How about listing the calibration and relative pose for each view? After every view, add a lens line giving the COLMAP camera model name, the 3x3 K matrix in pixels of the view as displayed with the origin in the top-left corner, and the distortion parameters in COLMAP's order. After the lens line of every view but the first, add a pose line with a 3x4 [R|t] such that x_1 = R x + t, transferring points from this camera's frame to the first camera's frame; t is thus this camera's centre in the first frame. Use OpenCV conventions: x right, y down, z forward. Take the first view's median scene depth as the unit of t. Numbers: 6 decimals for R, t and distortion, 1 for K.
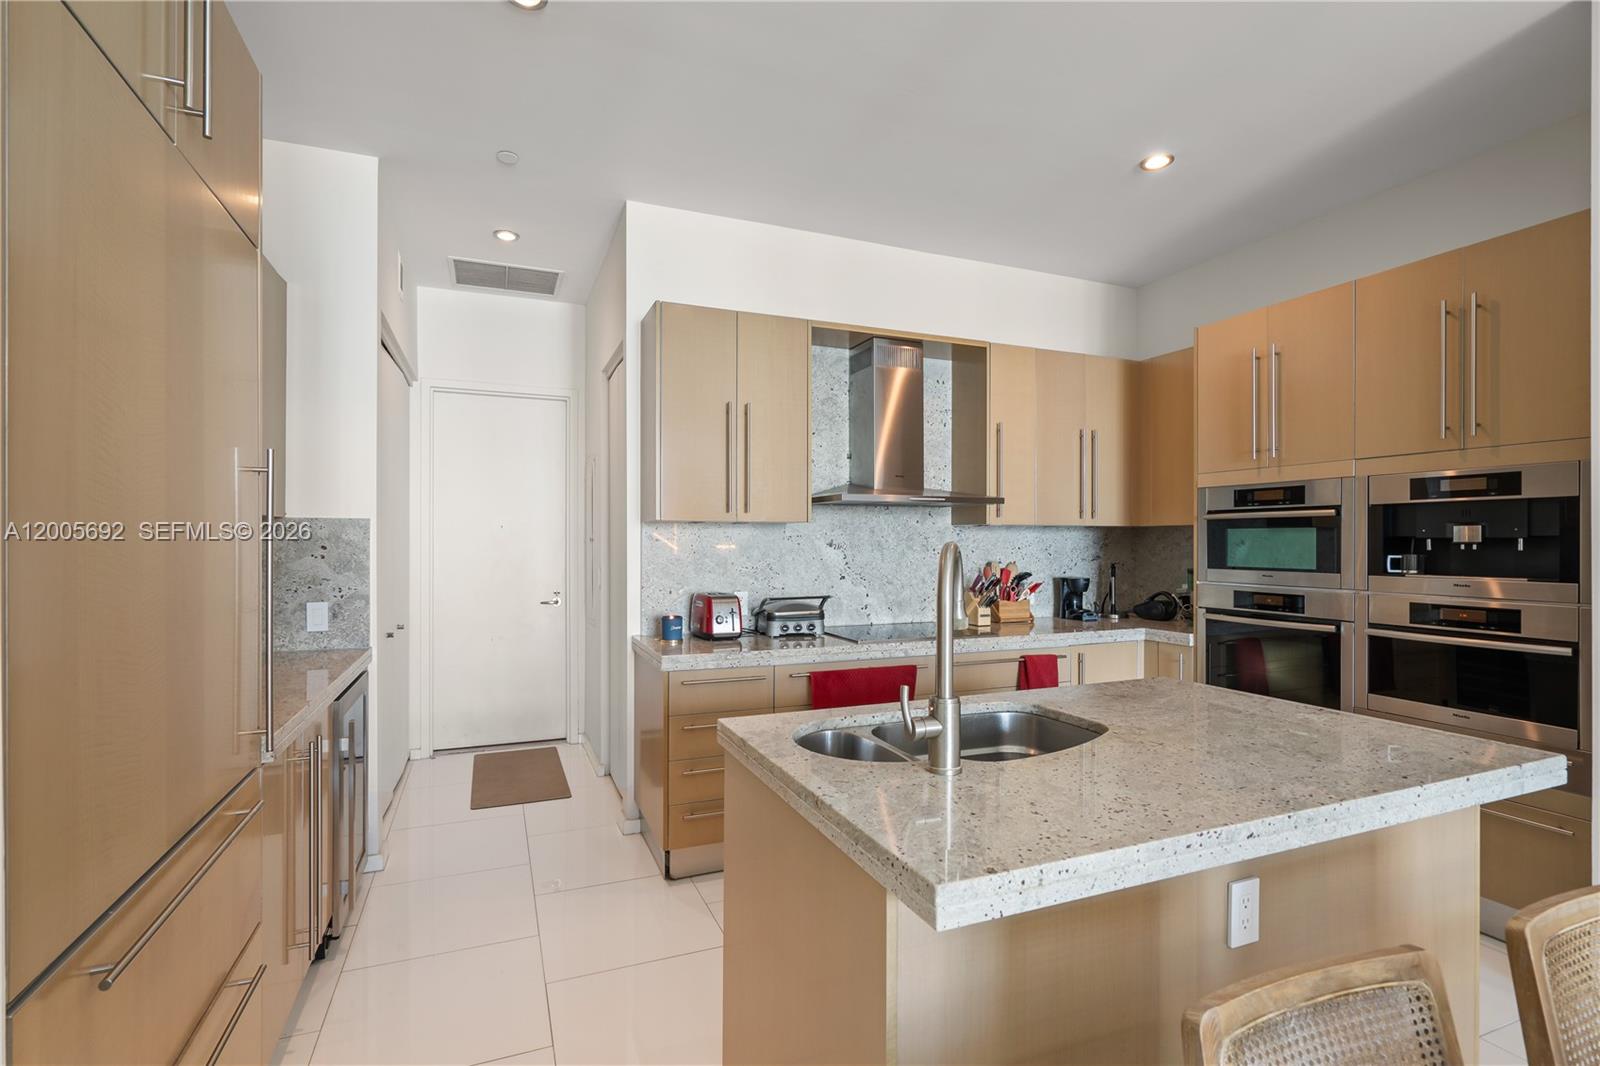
lens RADIAL K [[726.1, 0, 785.0], [0, 726.1, 537.7], [0, 0, 1]] dist [-0.008857, 0.004735]
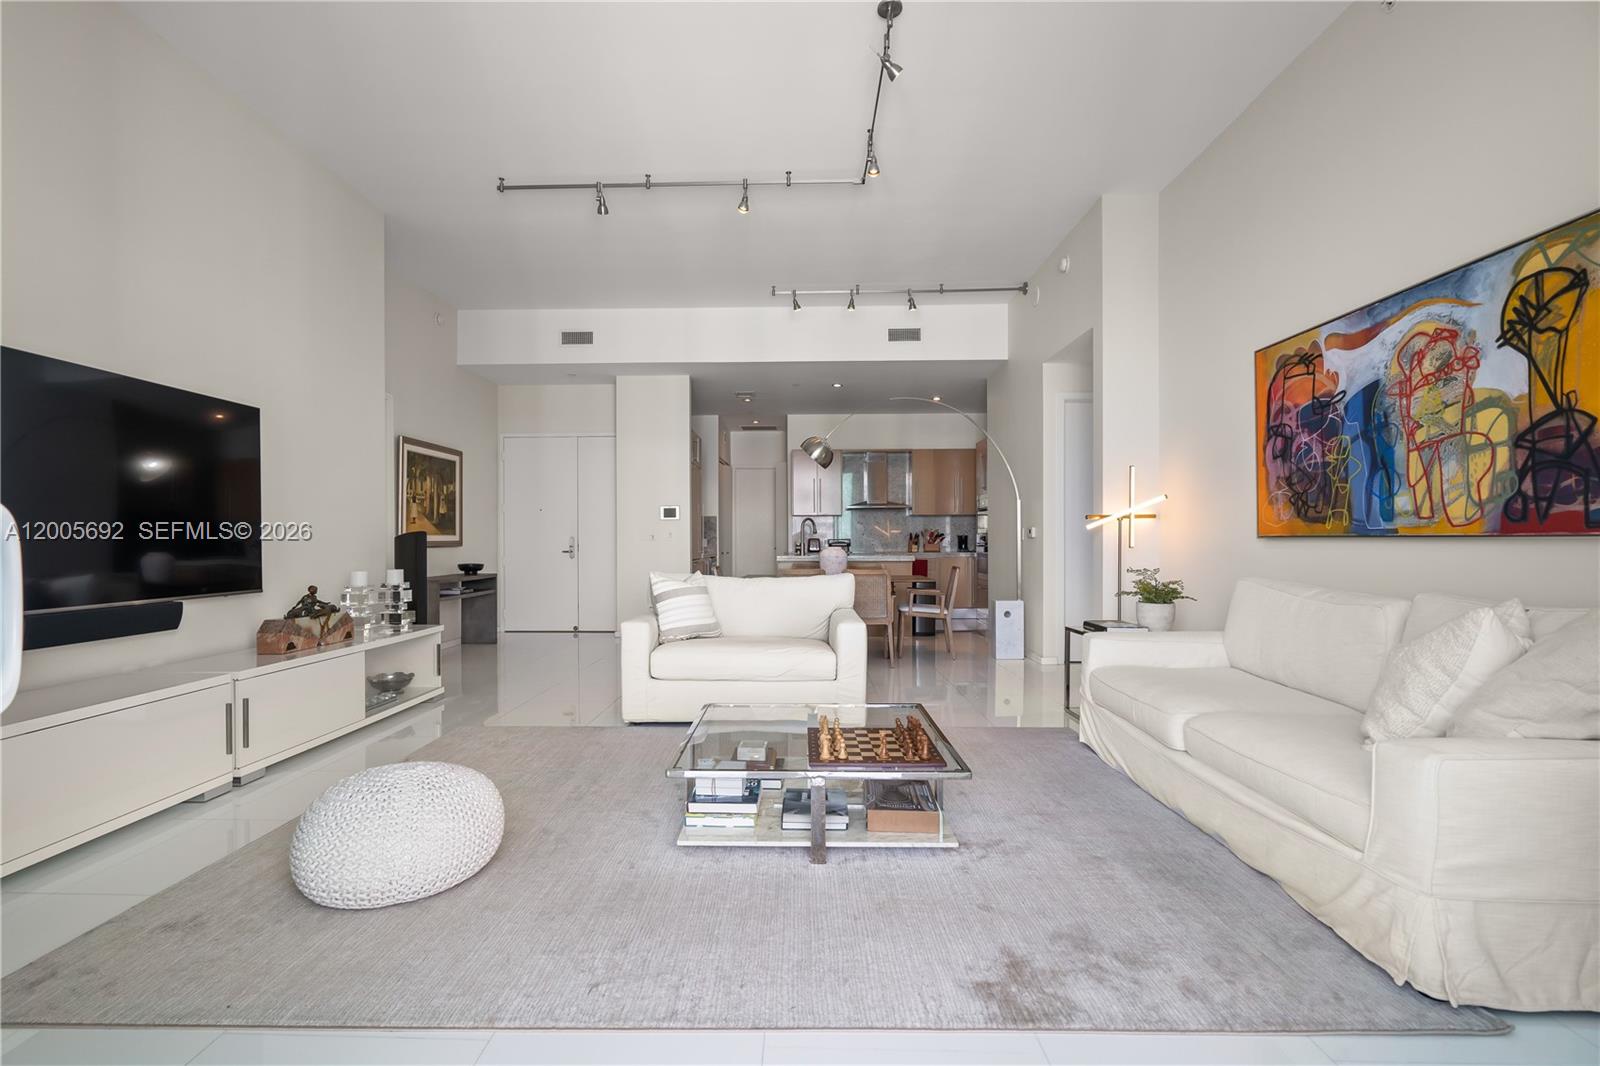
lens RADIAL K [[726.1, 0, 785.5], [0, 726.1, 540.0], [0, 0, 1]] dist [-0.008857, 0.004735]
pose [[0.915166, -0.003588, -0.403061, 1.122477], [0.006605, 0.999960, 0.006095, 0.068365], [0.403023, -0.008240, 0.915153, -2.033774]]
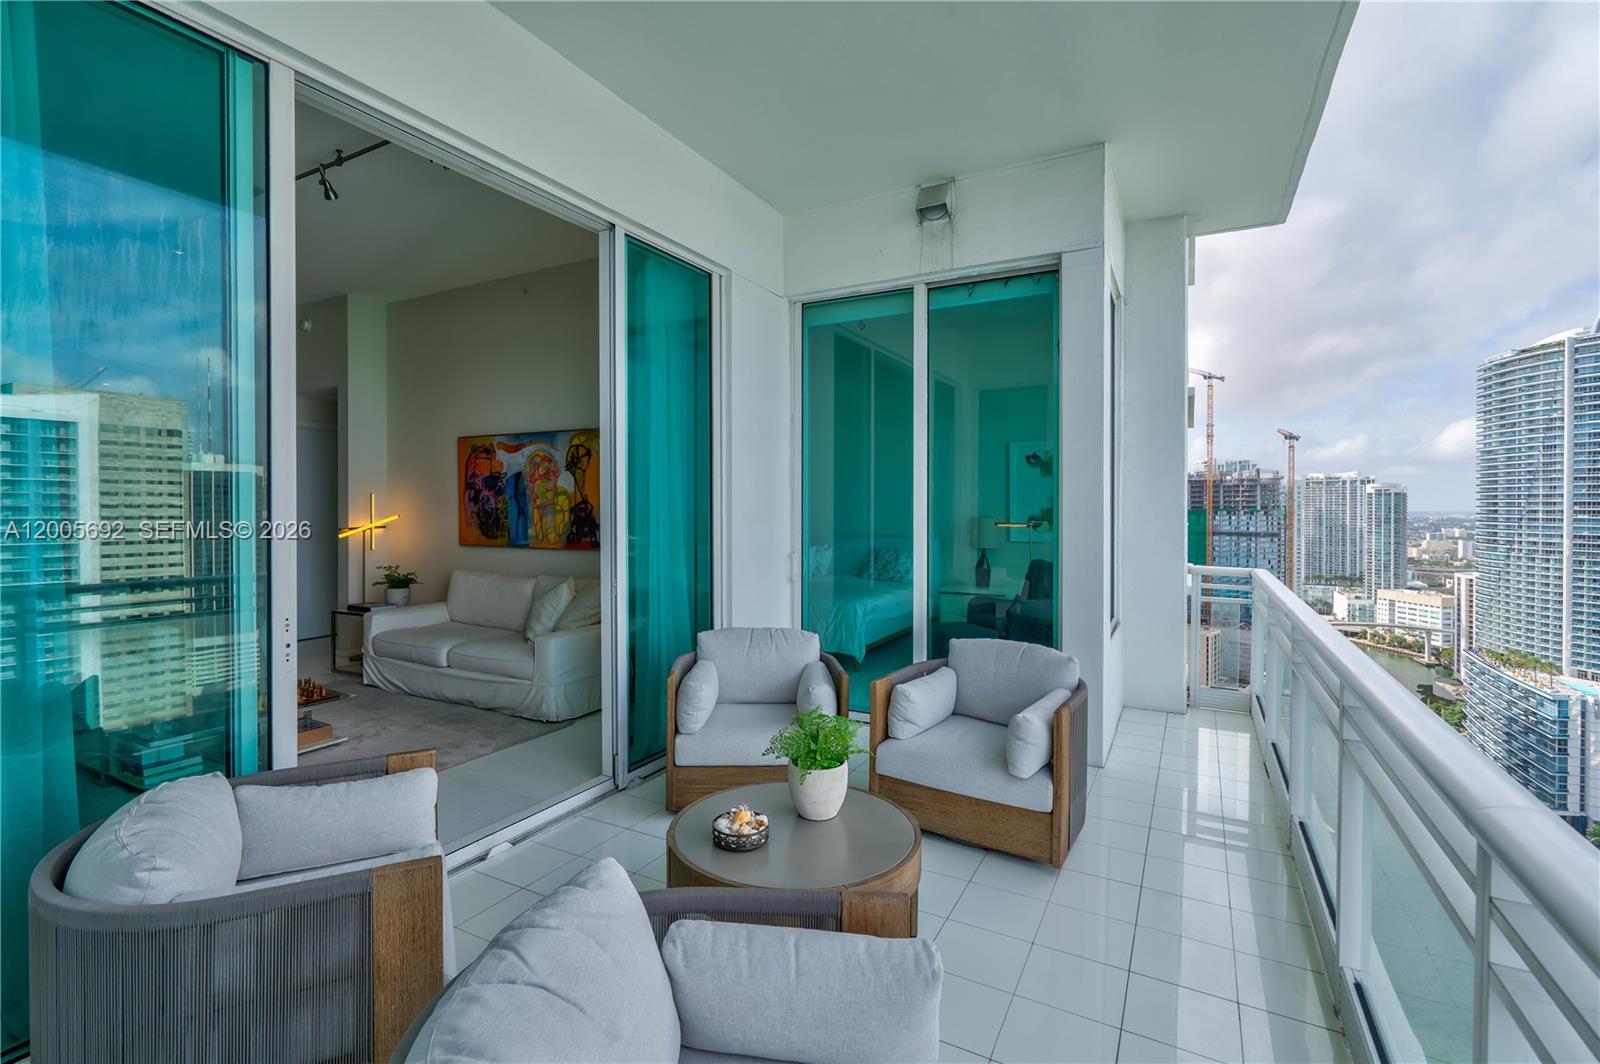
lens RADIAL K [[726.1, 0, 784.9], [0, 726.1, 517.4], [0, 0, 1]] dist [-0.008857, 0.004735]
pose [[0.777958, -0.013475, 0.628172, 0.760494], [-0.003138, 0.999674, 0.025329, -0.062458], [-0.628308, -0.021676, 0.777662, -2.858797]]
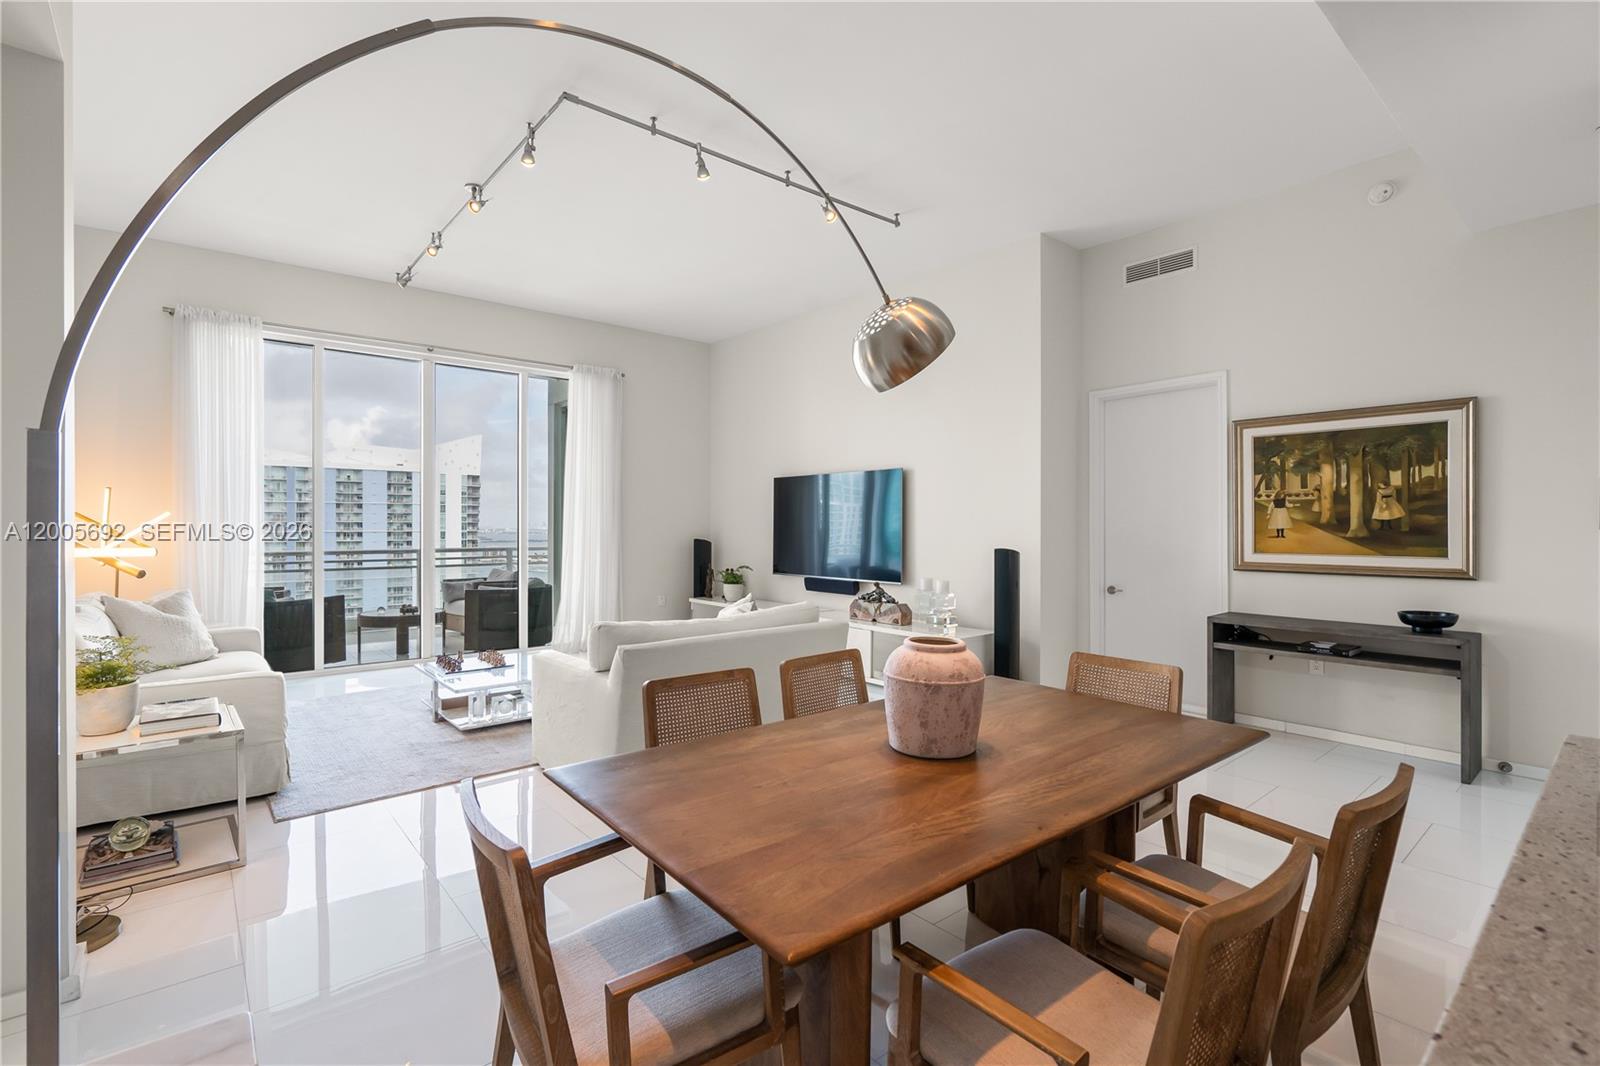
lens RADIAL K [[726.1, 0, 778.3], [0, 726.1, 520.7], [0, 0, 1]] dist [-0.008857, 0.004735]
pose [[-0.957452, -0.004412, -0.288559, 0.674775], [-0.000662, 0.999914, -0.013092, 0.011195], [0.288592, -0.012344, -0.957373, 0.585495]]
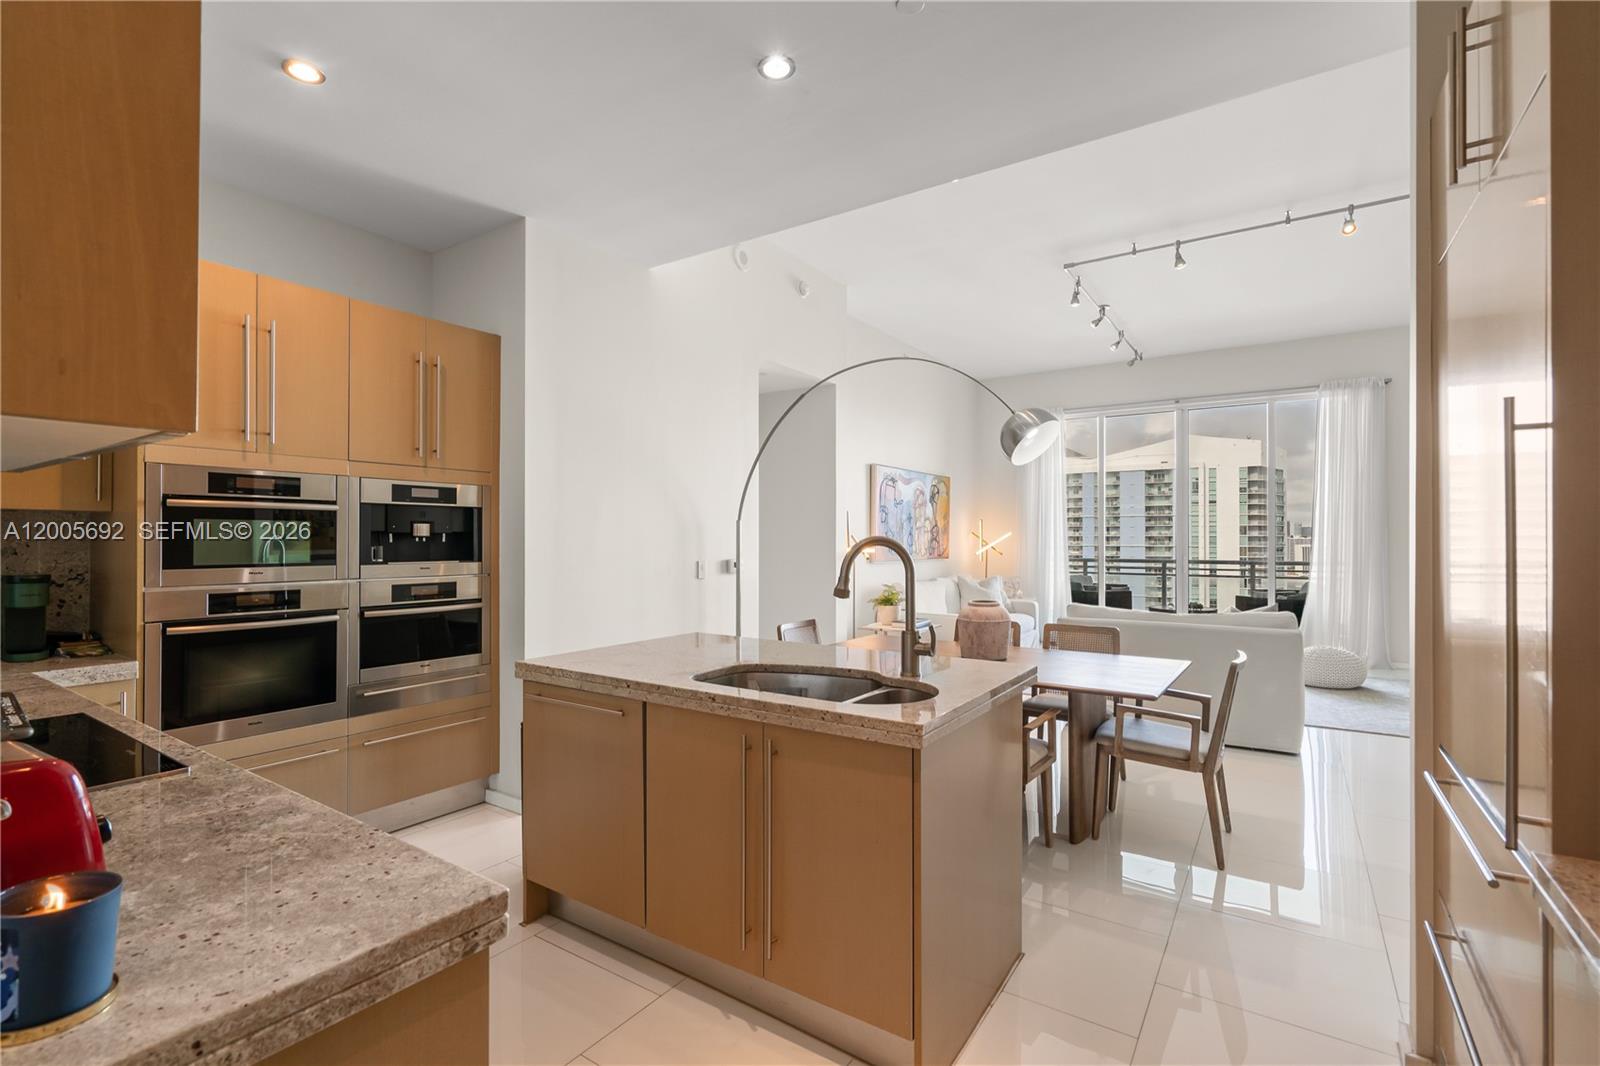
lens RADIAL K [[726.1, 0, 793.8], [0, 726.1, 534.1], [0, 0, 1]] dist [-0.008857, 0.004735]
pose [[-0.548010, 0.000633, 0.836472, -0.450646], [-0.009632, 0.999929, -0.007068, 0.004100], [-0.836417, -0.011930, -0.547964, 0.929604]]
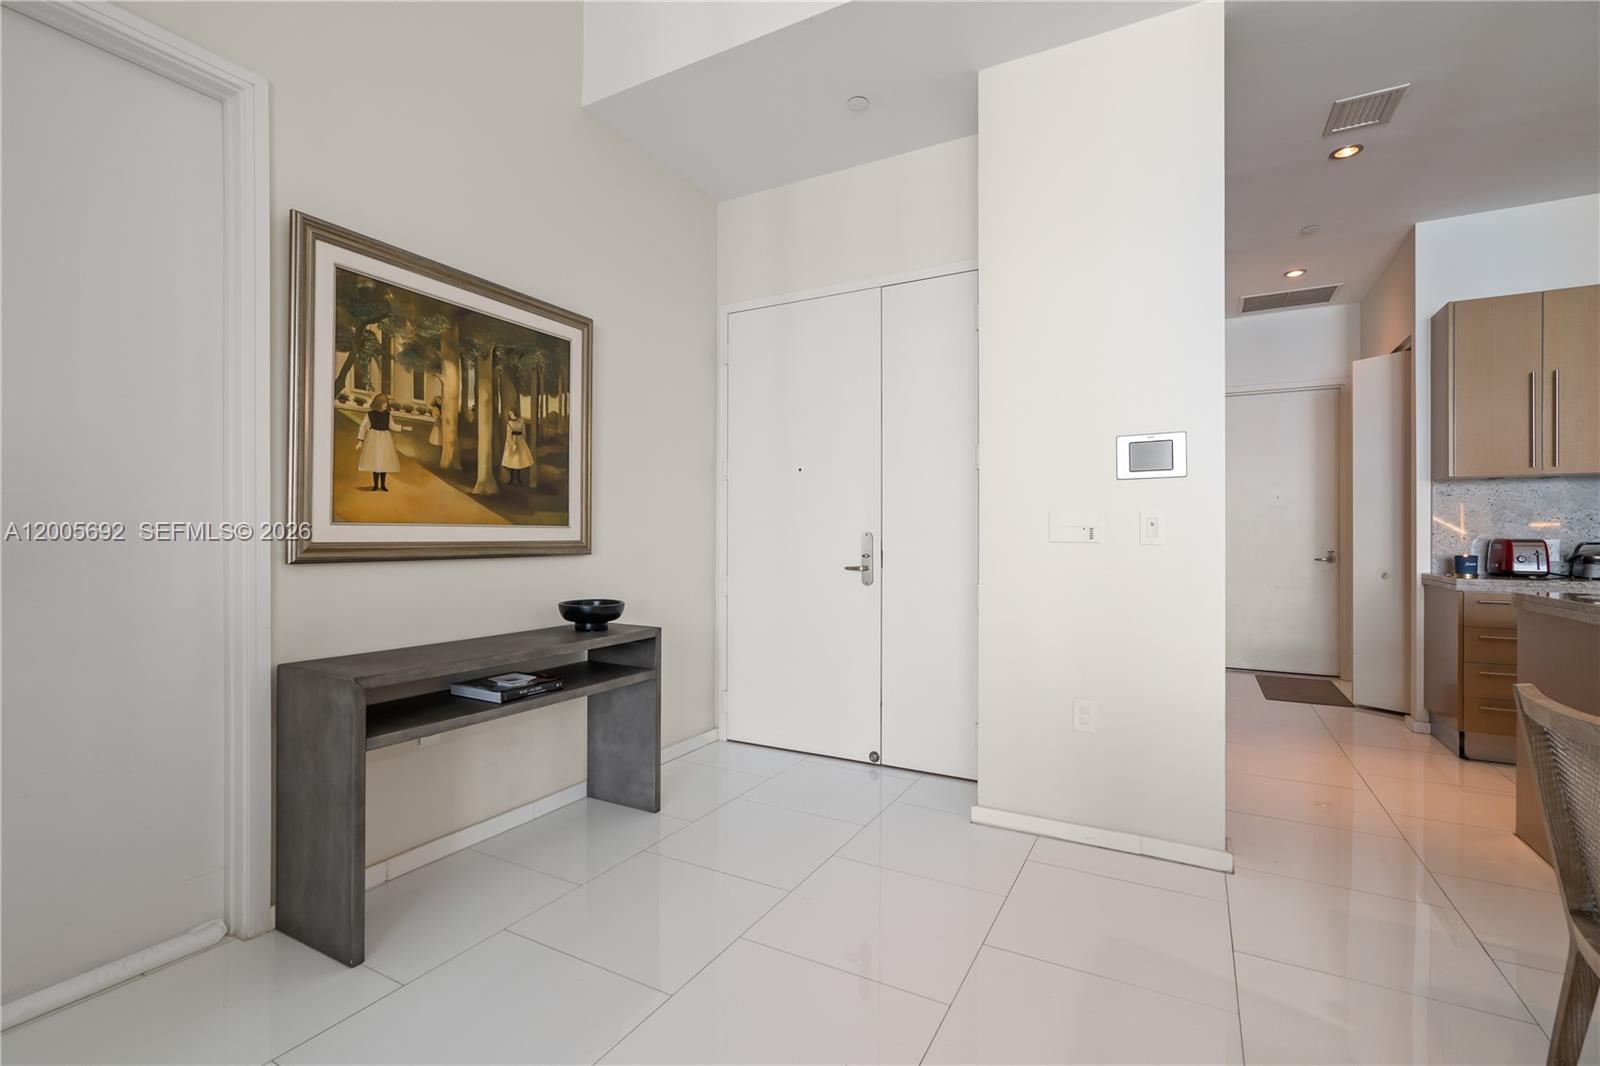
lens RADIAL K [[726.1, 0, 783.2], [0, 726.1, 535.8], [0, 0, 1]] dist [-0.008857, 0.004735]
pose [[0.618303, -0.000658, -0.785940, 0.091027], [0.002586, 0.999996, 0.001197, 0.071180], [0.785936, -0.002773, 0.618302, -0.660036]]
